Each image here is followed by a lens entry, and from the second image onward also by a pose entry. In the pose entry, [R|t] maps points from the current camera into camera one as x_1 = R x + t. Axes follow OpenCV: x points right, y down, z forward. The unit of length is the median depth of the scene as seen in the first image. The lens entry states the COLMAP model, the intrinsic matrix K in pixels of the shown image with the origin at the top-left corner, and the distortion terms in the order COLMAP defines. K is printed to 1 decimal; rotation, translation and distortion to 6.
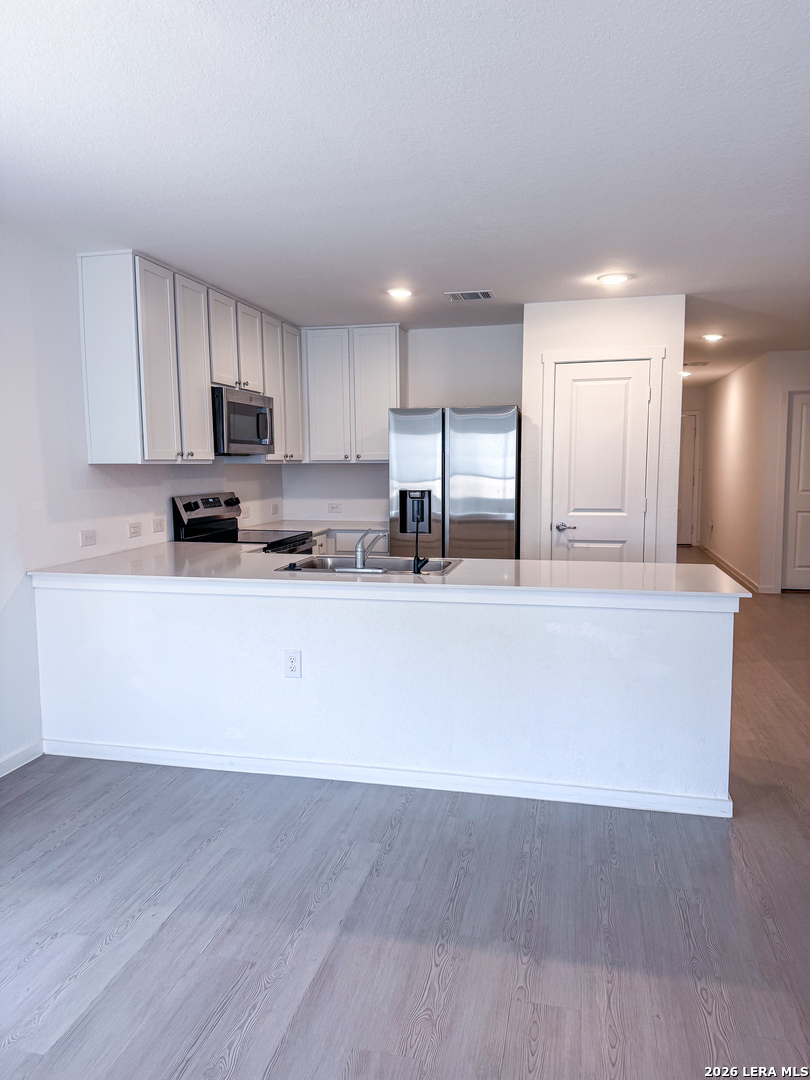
lens RADIAL K [[754.9, 0, 420.5], [0, 754.9, 557.0], [0, 0, 1]] dist [0.055474, 0.000113]
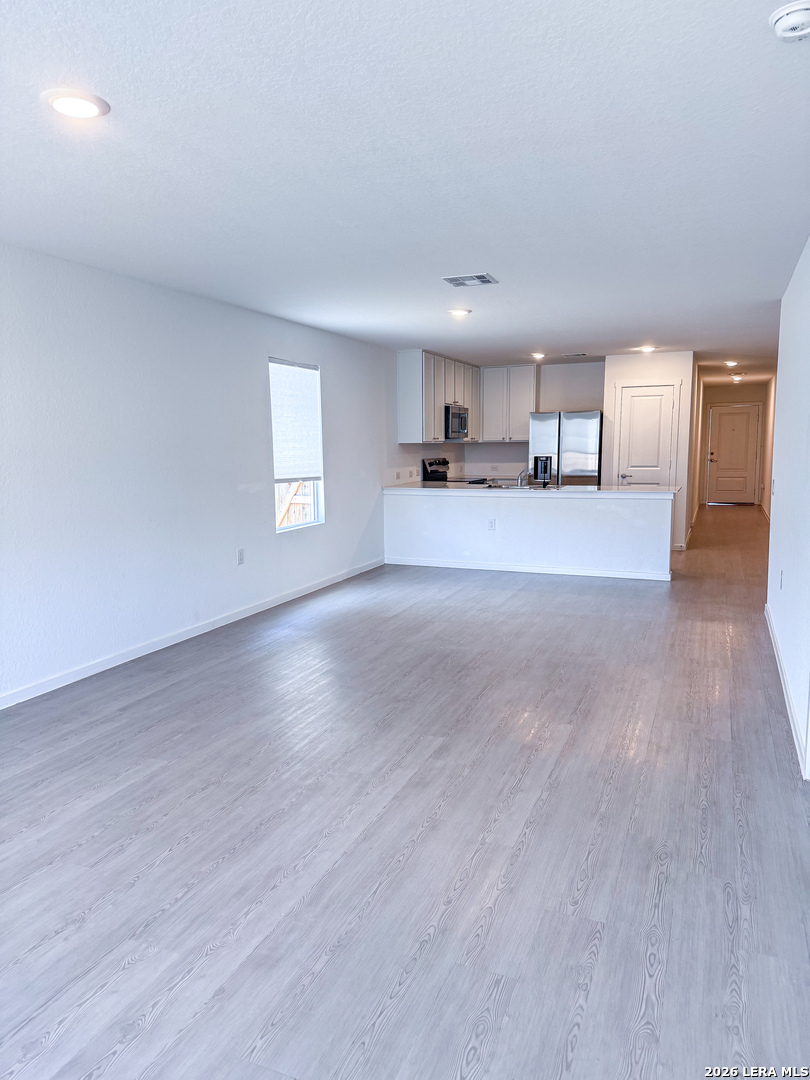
lens RADIAL K [[755.3, 0, 393.8], [0, 755.3, 554.5], [0, 0, 1]] dist [0.075515, -0.096806]
pose [[0.981763, 0.023005, -0.188711, -0.009618], [-0.018750, 0.999529, 0.024302, 0.116993], [0.189181, -0.020321, 0.981732, -0.927709]]
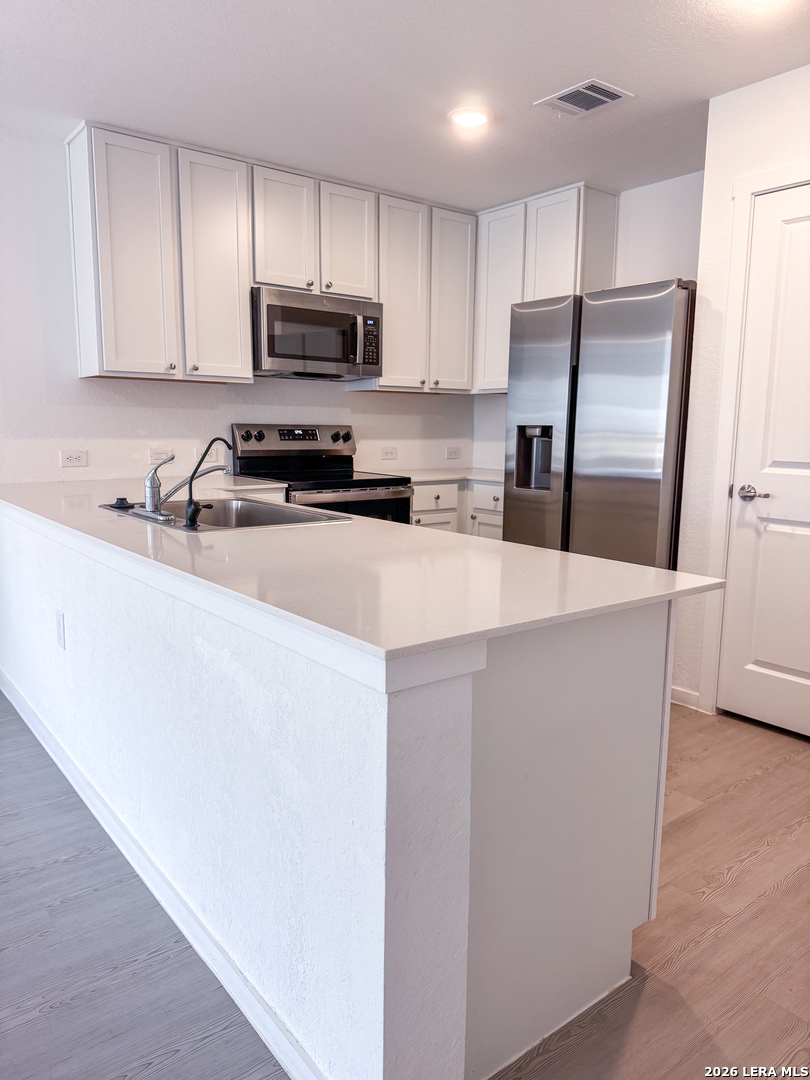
lens RADIAL K [[765.0, 0, 409.9], [0, 765.0, 556.8], [0, 0, 1]] dist [0.088698, -0.135935]
pose [[0.768420, 0.121767, -0.628255, 0.362280], [-0.095751, 0.992556, 0.075262, -0.012096], [0.632743, 0.002324, 0.774359, 0.398562]]
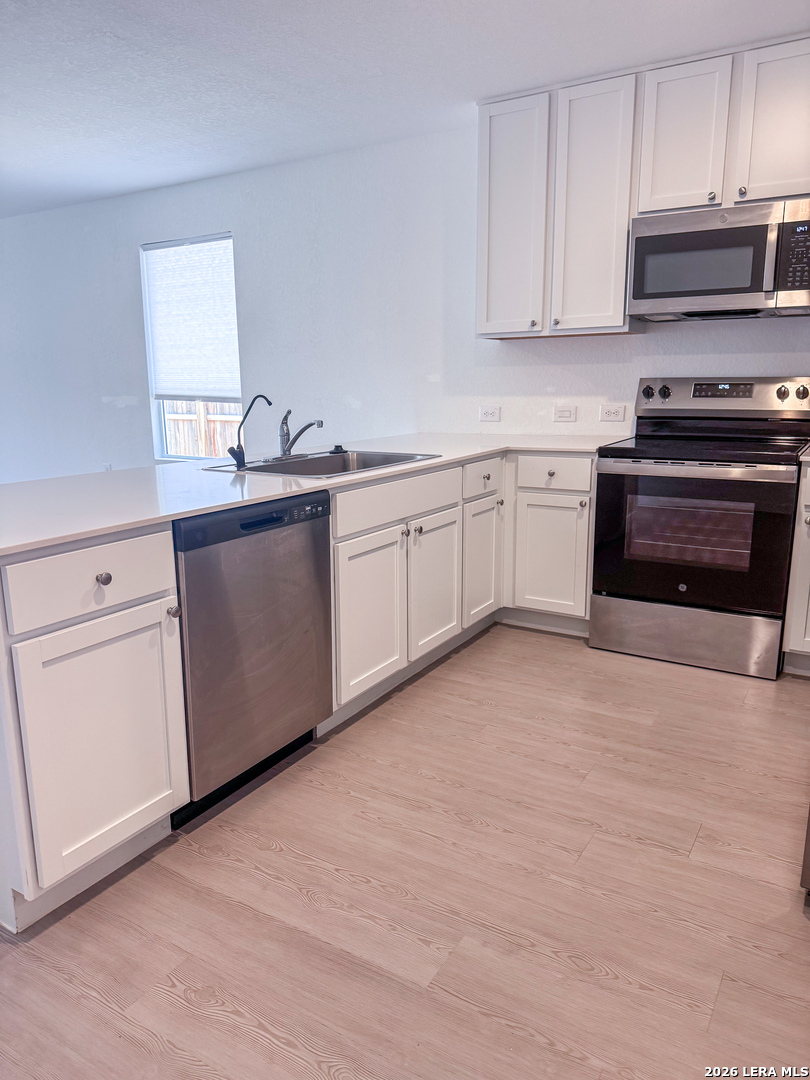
lens RADIAL K [[755.3, 0, 393.8], [0, 755.3, 554.5], [0, 0, 1]] dist [0.075515, -0.096806]
pose [[-0.343278, 0.218502, -0.913464, 0.457021], [-0.107194, 0.957094, 0.269222, -0.080071], [0.933097, 0.190336, -0.305127, 0.925836]]
